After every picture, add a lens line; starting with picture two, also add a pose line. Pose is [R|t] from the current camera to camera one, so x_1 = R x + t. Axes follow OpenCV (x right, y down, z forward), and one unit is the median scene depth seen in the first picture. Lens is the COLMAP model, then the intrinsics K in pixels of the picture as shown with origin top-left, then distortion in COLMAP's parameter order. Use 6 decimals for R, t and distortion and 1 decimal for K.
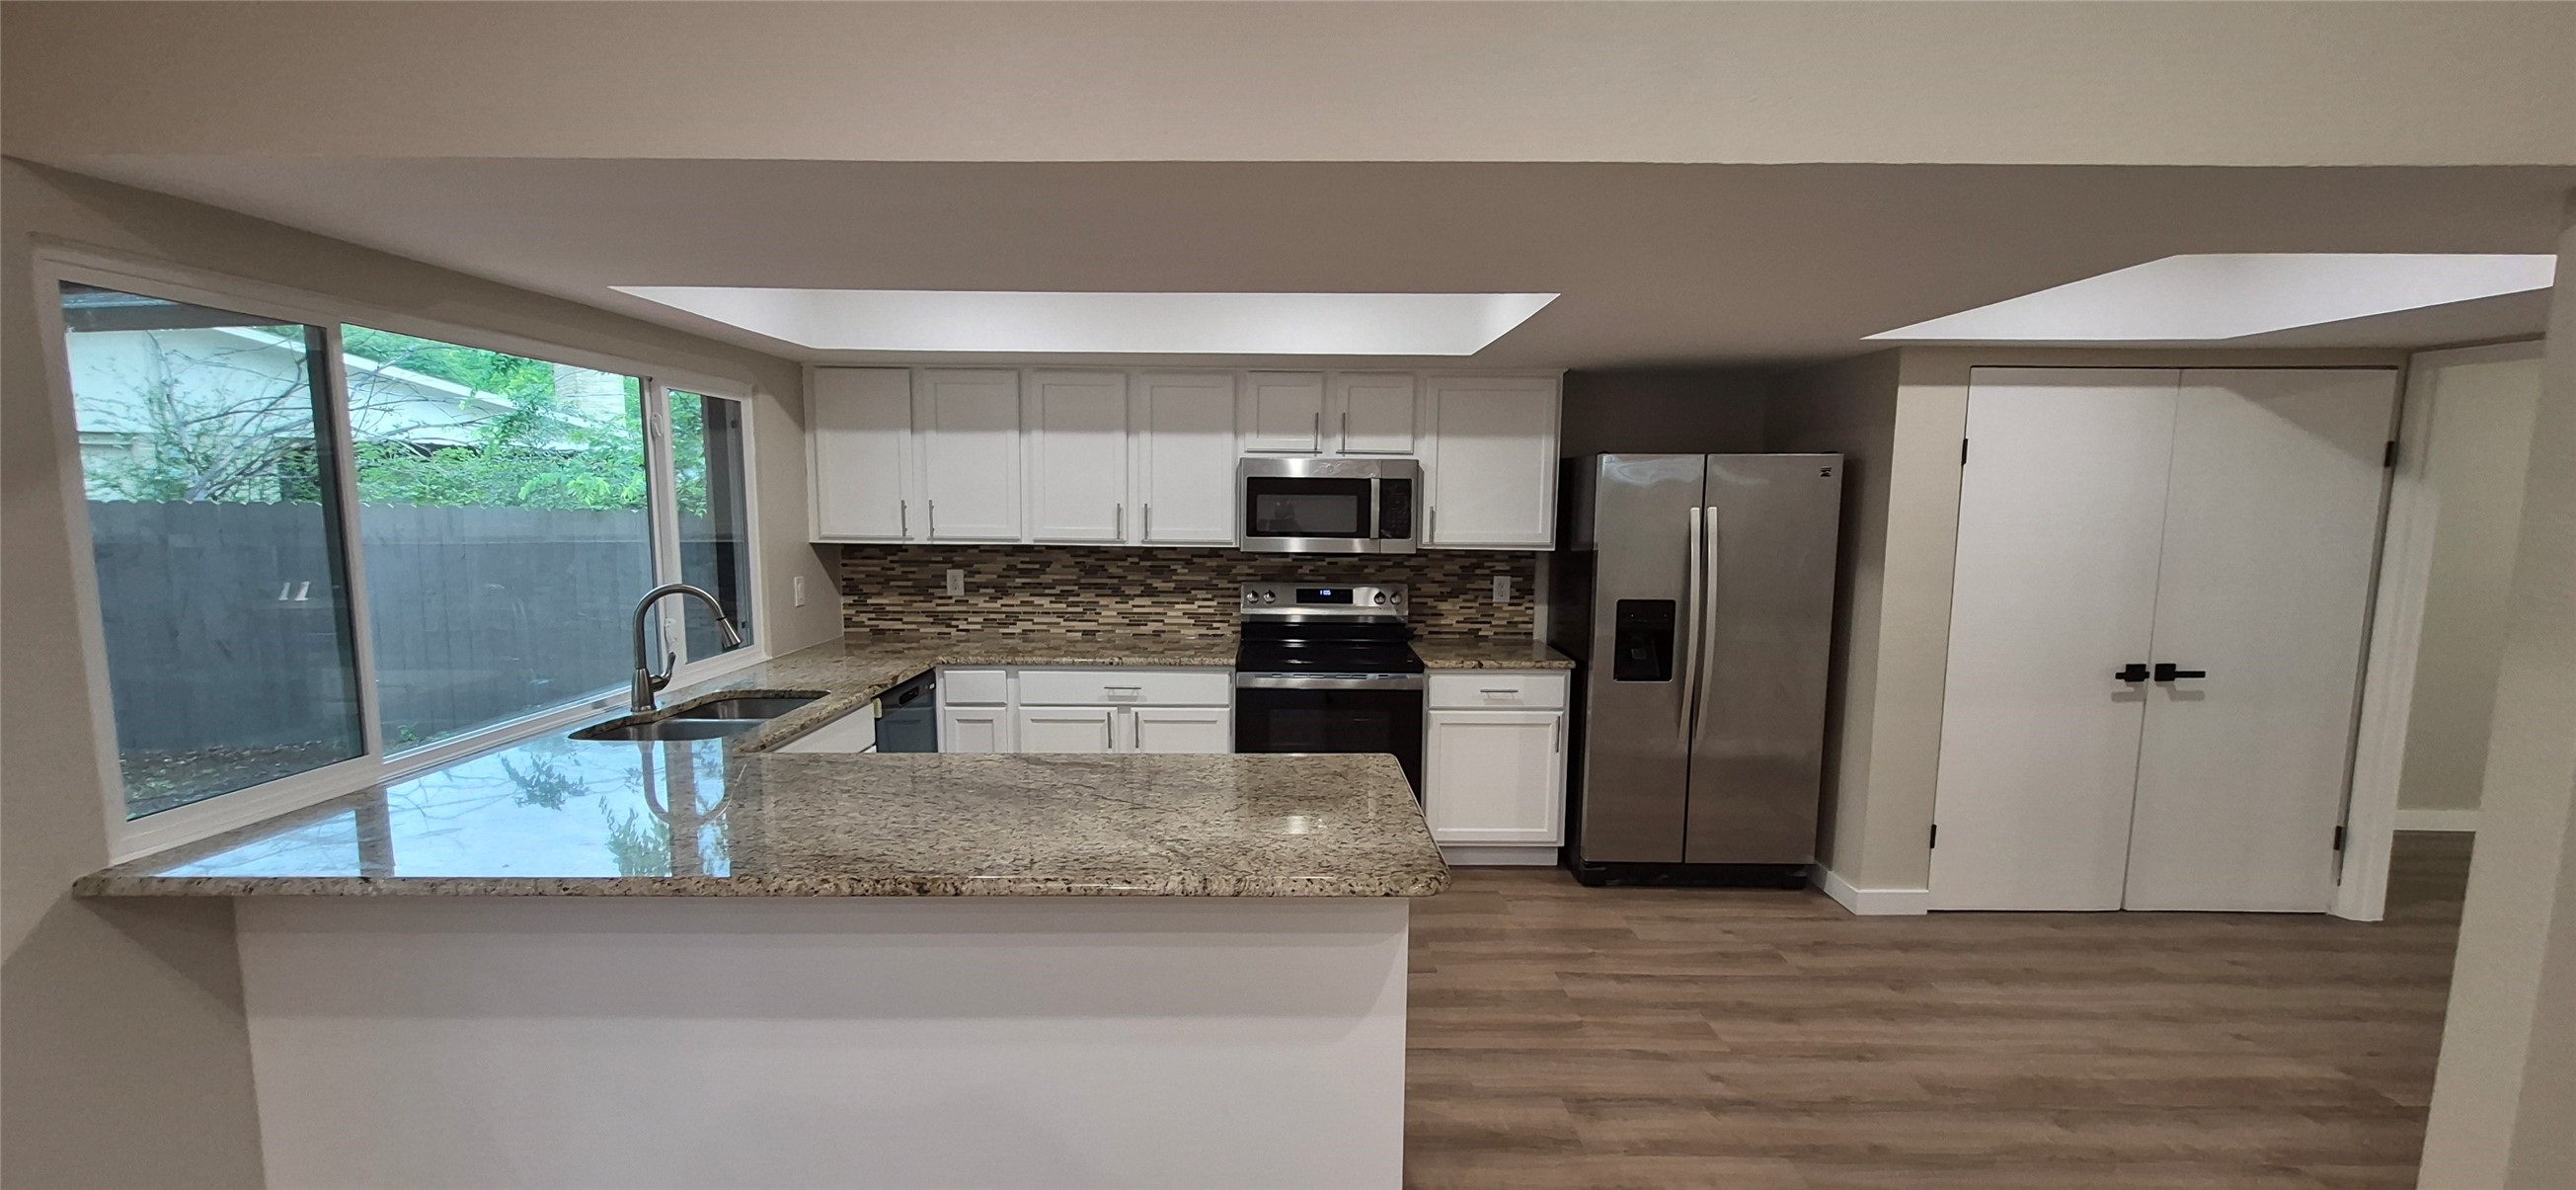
lens RADIAL K [[1026.9, 0, 1284.7], [0, 1026.9, 619.2], [0, 0, 1]] dist [0.000920, 0.000029]
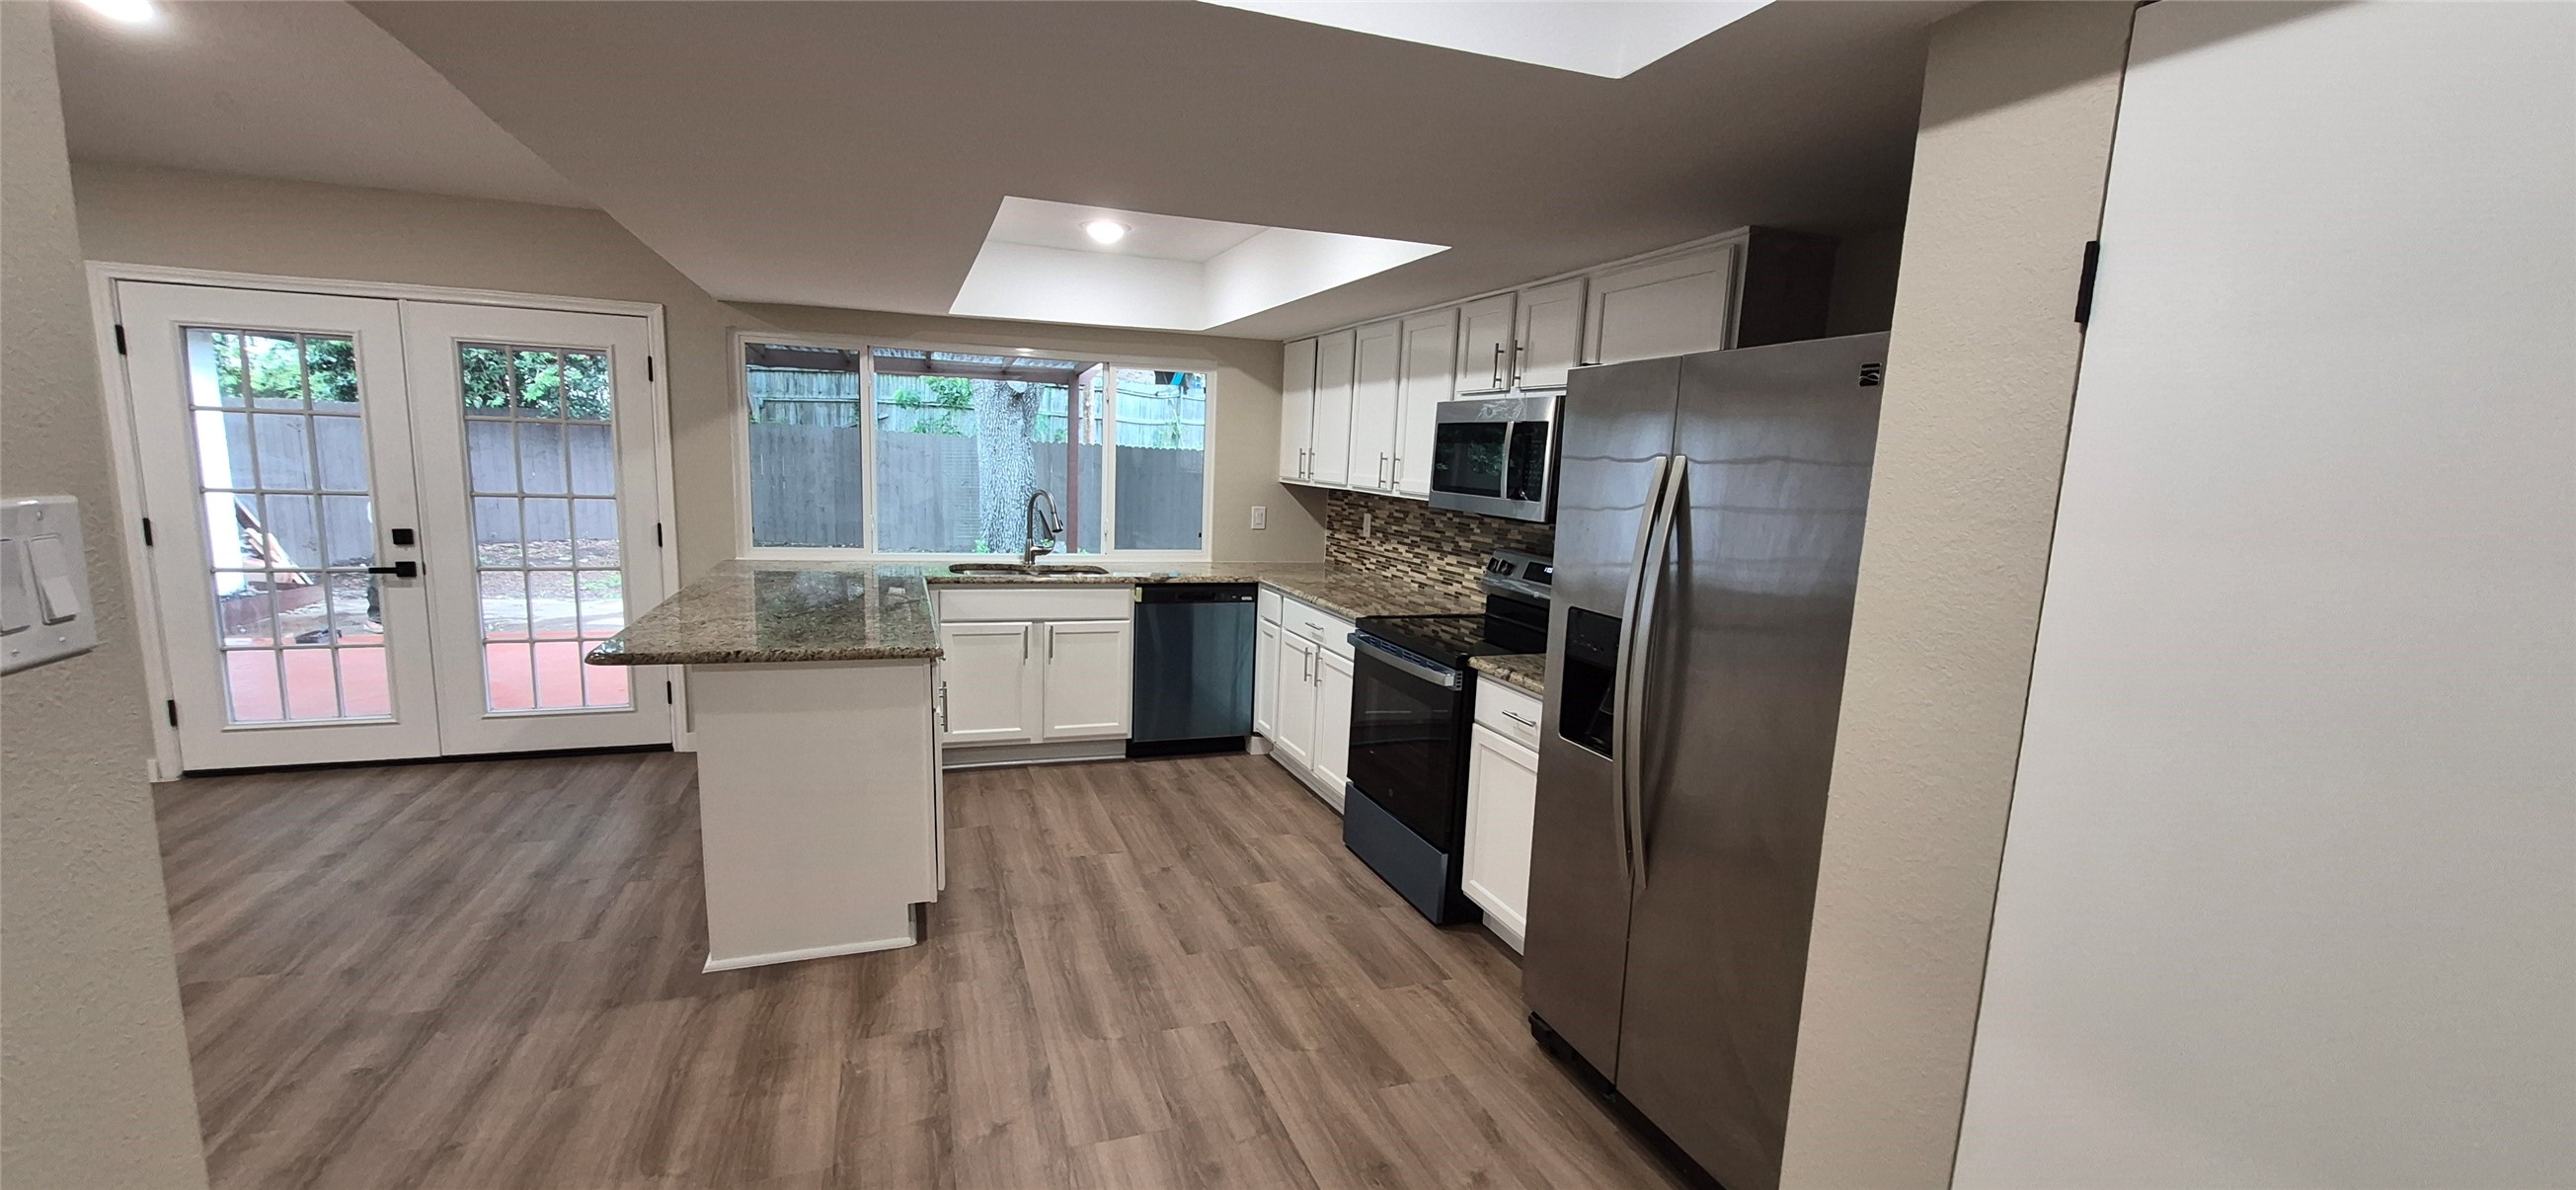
lens RADIAL K [[1023.9, 0, 1266.1], [0, 1023.9, 616.4], [0, 0, 1]] dist [0.001919, -0.000058]
pose [[0.342563, 0.155833, -0.926481, 0.752140], [-0.150153, 0.982553, 0.109746, -0.047800], [0.927418, 0.101519, 0.359985, 0.548448]]
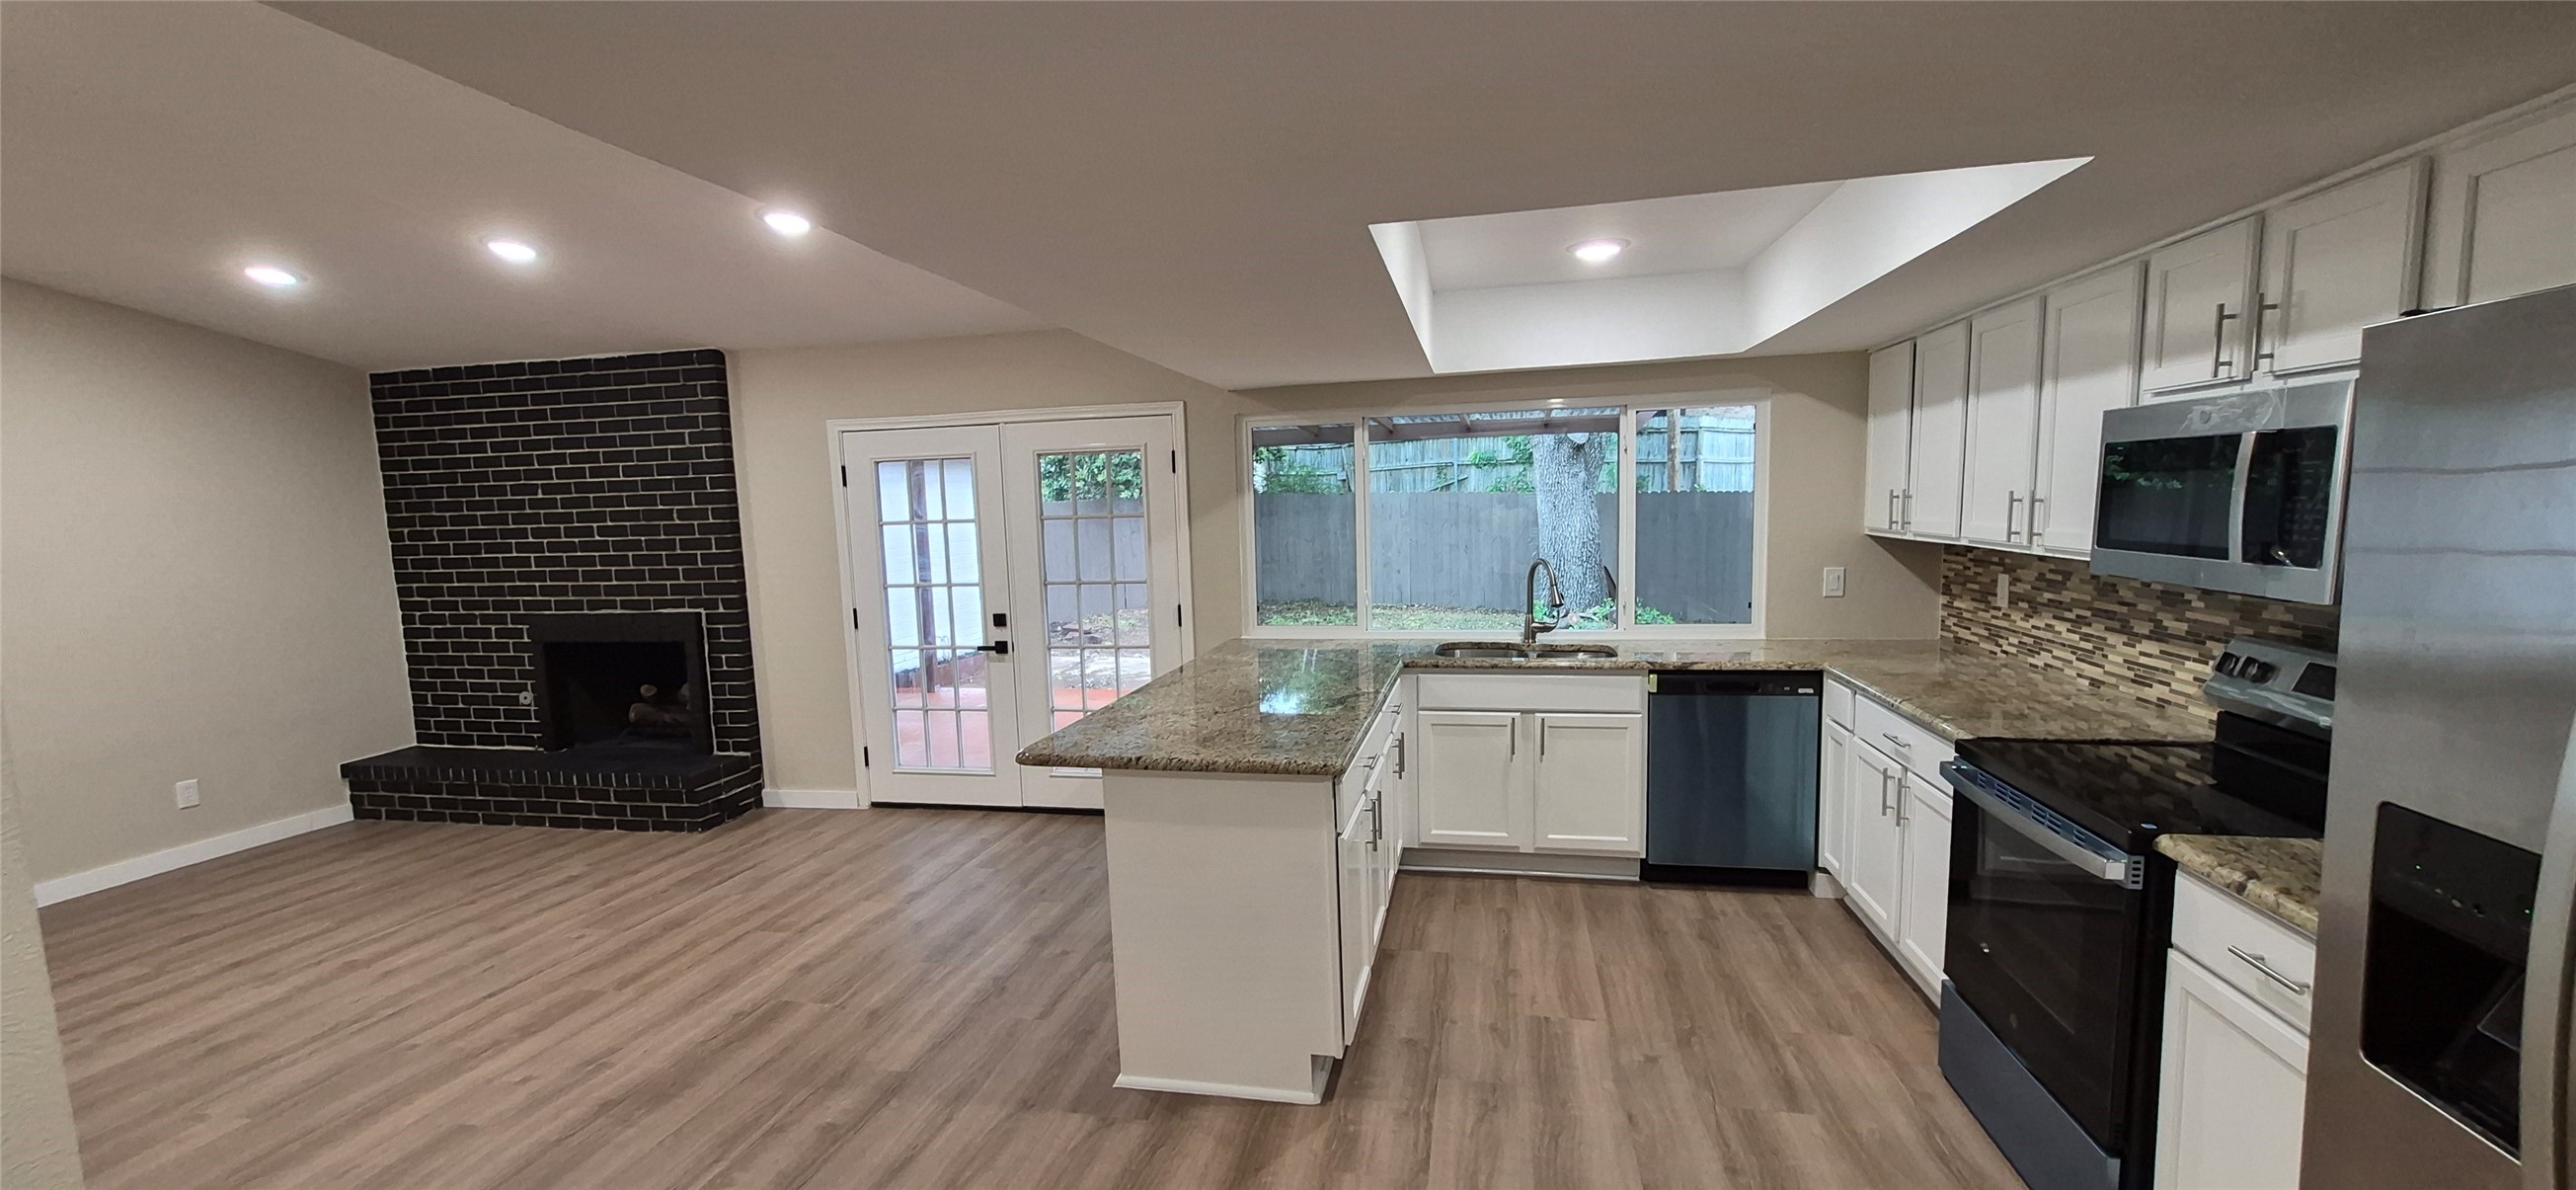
lens RADIAL K [[1023.9, 0, 1266.1], [0, 1023.9, 616.4], [0, 0, 1]] dist [0.001919, -0.000058]
pose [[-0.212688, 0.109943, -0.970915, 0.618496], [-0.087980, 0.987459, 0.131089, -0.075699], [0.973151, 0.113302, -0.200348, 0.659654]]
